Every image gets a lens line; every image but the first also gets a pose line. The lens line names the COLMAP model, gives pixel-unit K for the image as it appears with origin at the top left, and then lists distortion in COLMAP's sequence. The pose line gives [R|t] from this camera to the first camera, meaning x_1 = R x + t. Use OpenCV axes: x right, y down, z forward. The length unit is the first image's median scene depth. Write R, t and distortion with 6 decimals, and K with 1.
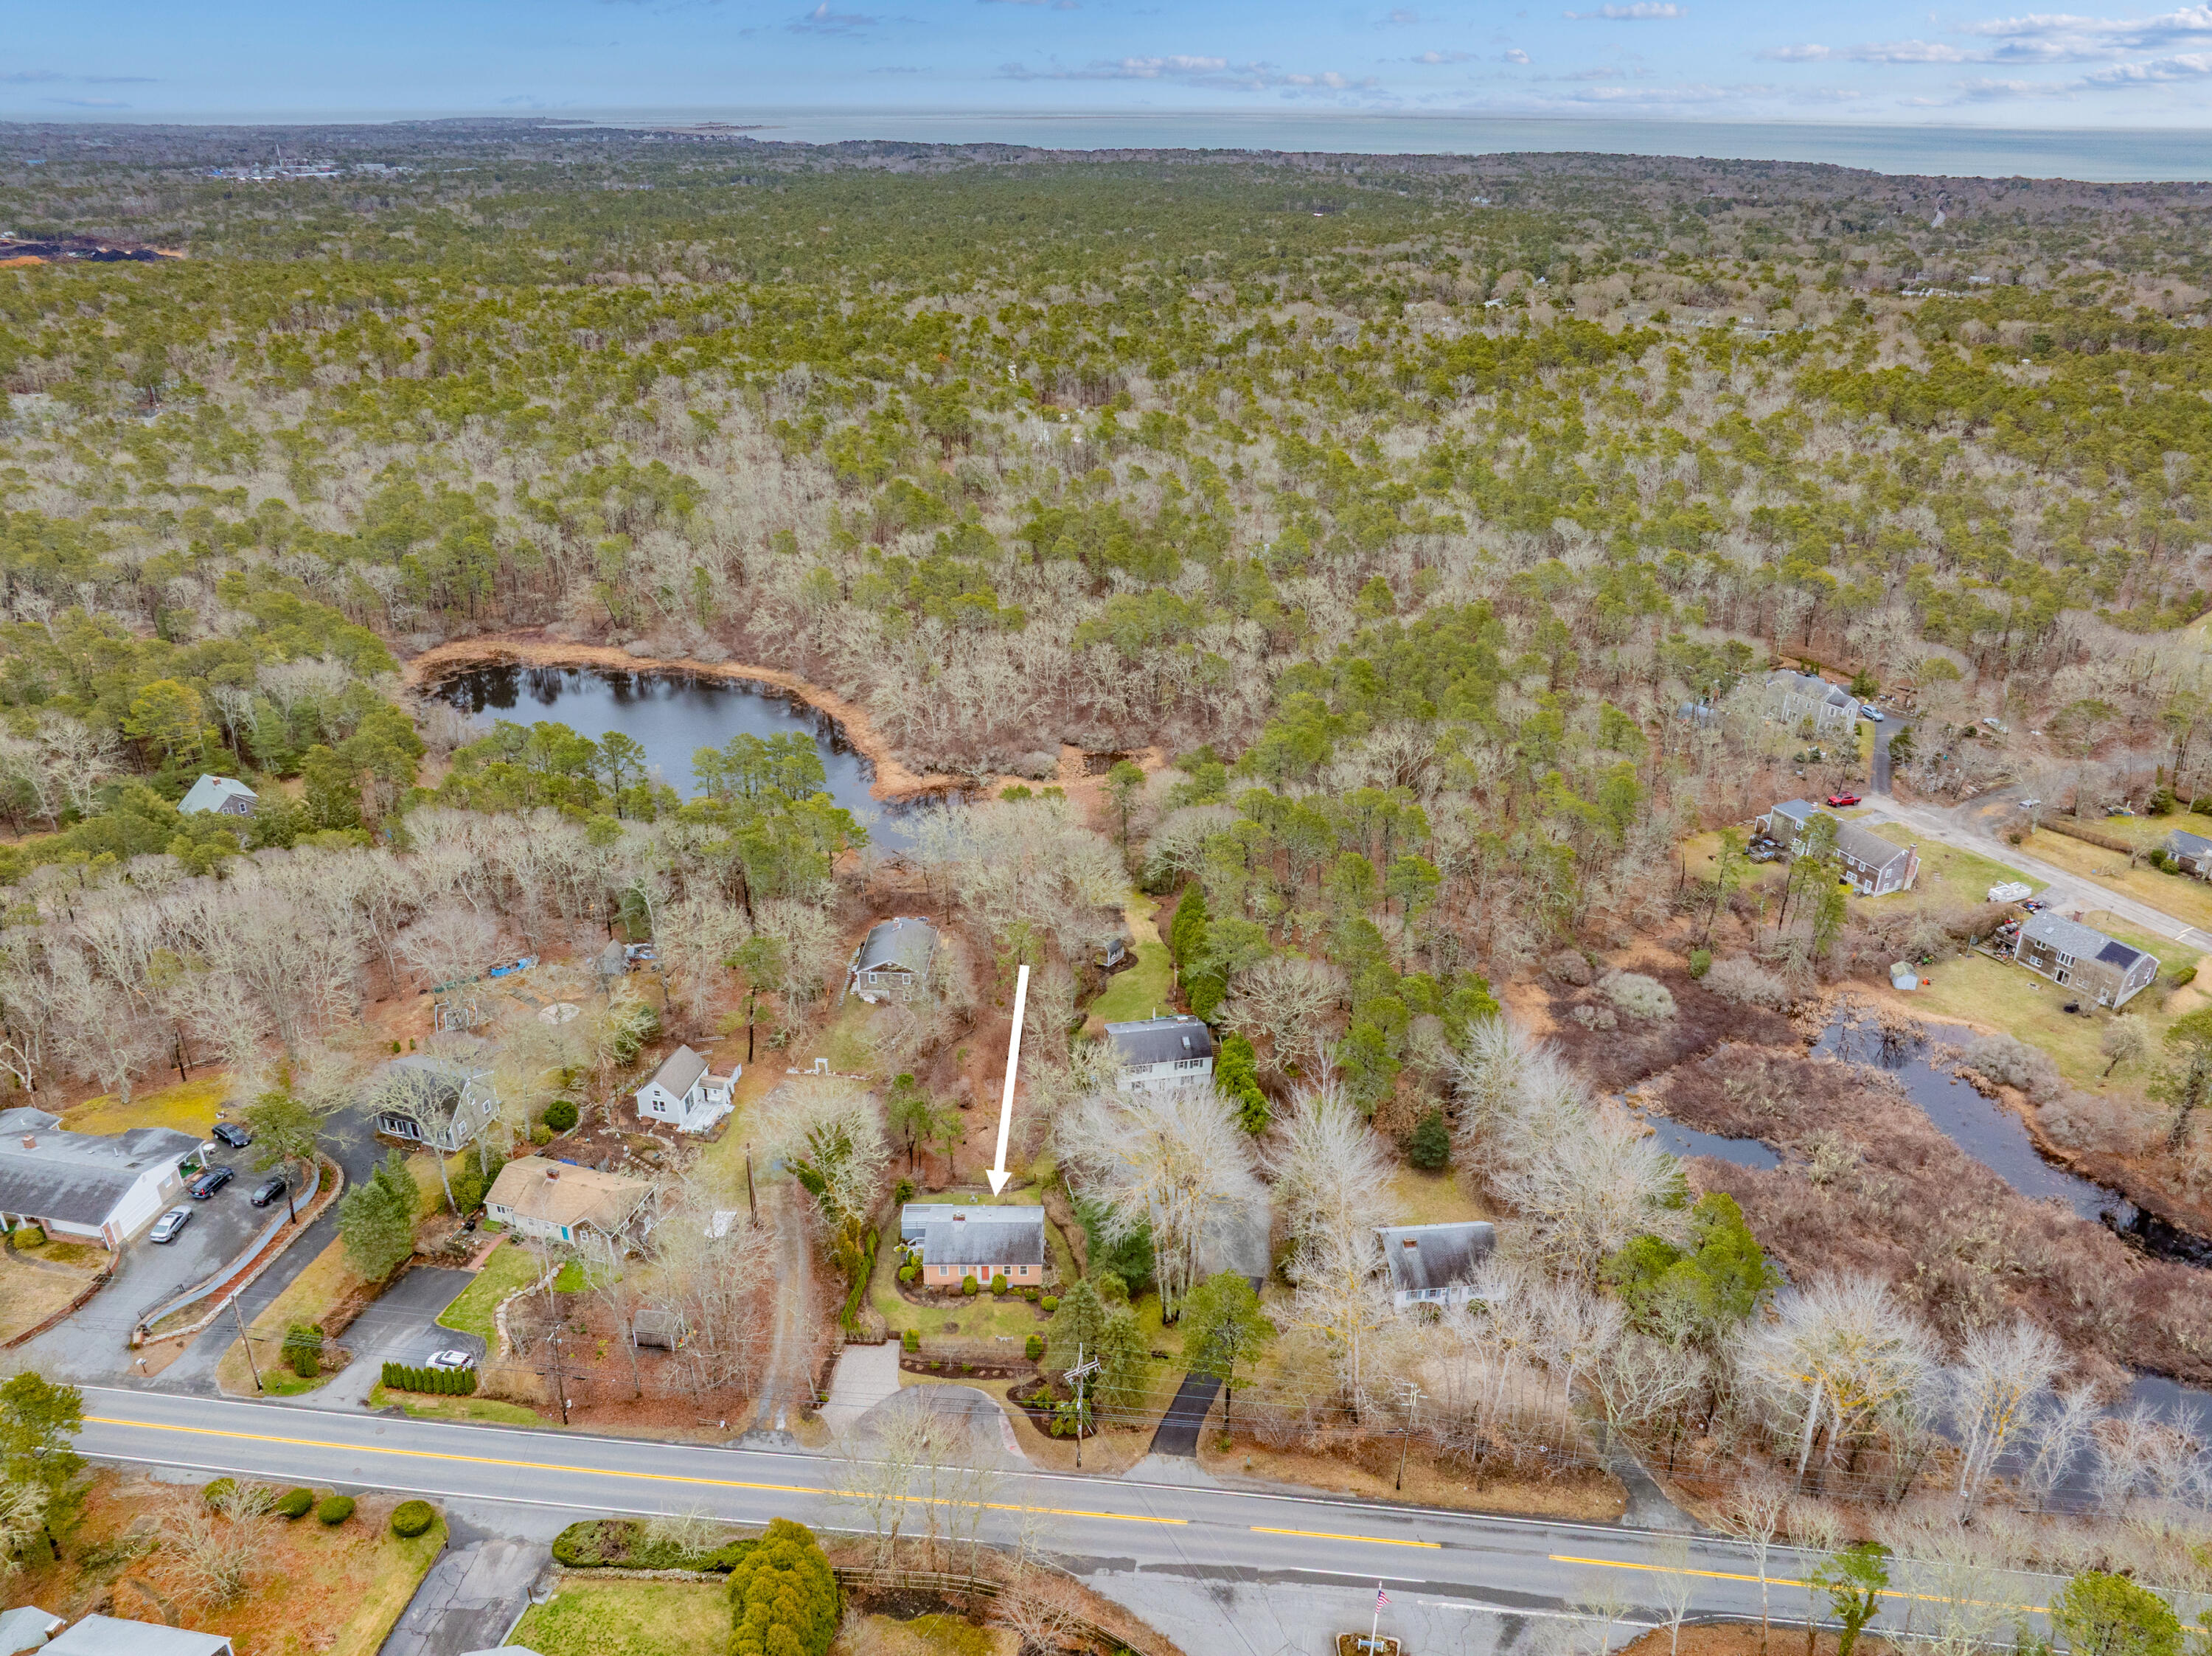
lens RADIAL K [[1539.7, 0, 1106.0], [0, 1539.7, 828.0], [0, 0, 1]] dist [-0.054597, 0.007612]
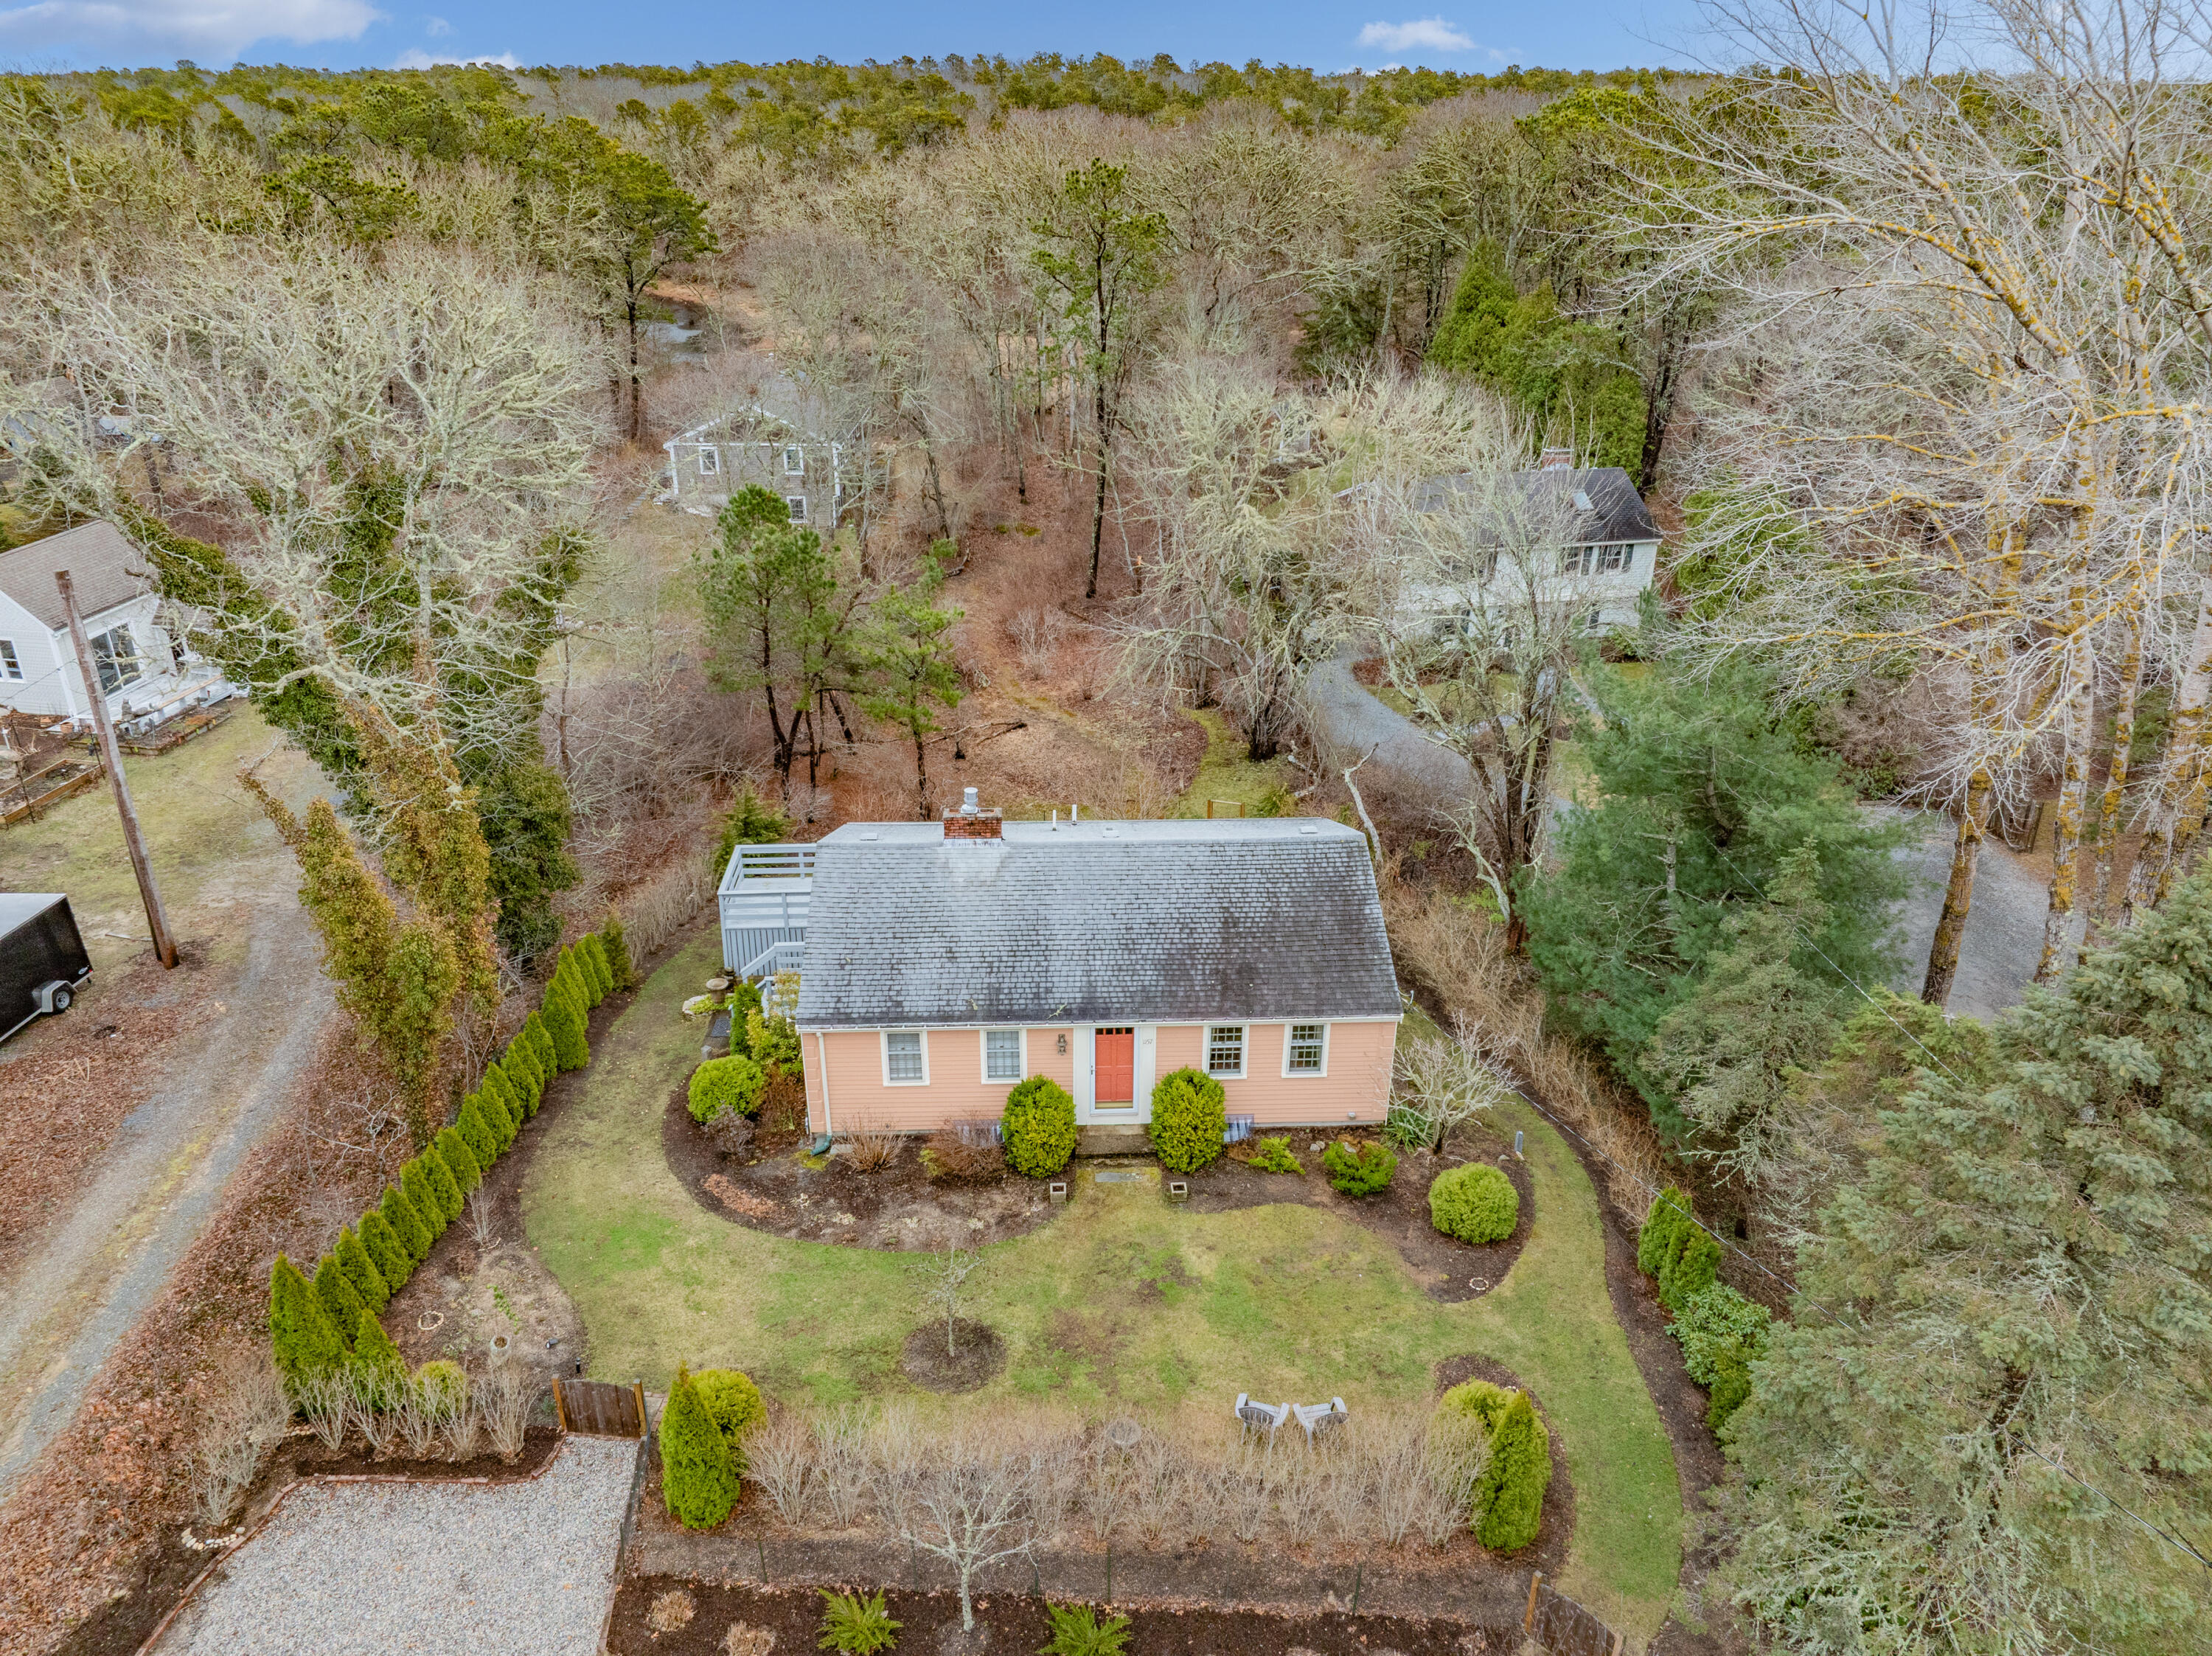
lens RADIAL K [[1539.7, 0, 1106.0], [0, 1539.7, 828.0], [0, 0, 1]] dist [-0.054597, 0.007612]
pose [[0.999273, -0.017836, 0.033702, -0.086307], [0.017787, 0.999840, 0.001769, 0.259881], [-0.033728, -0.001168, 0.999430, 0.803561]]
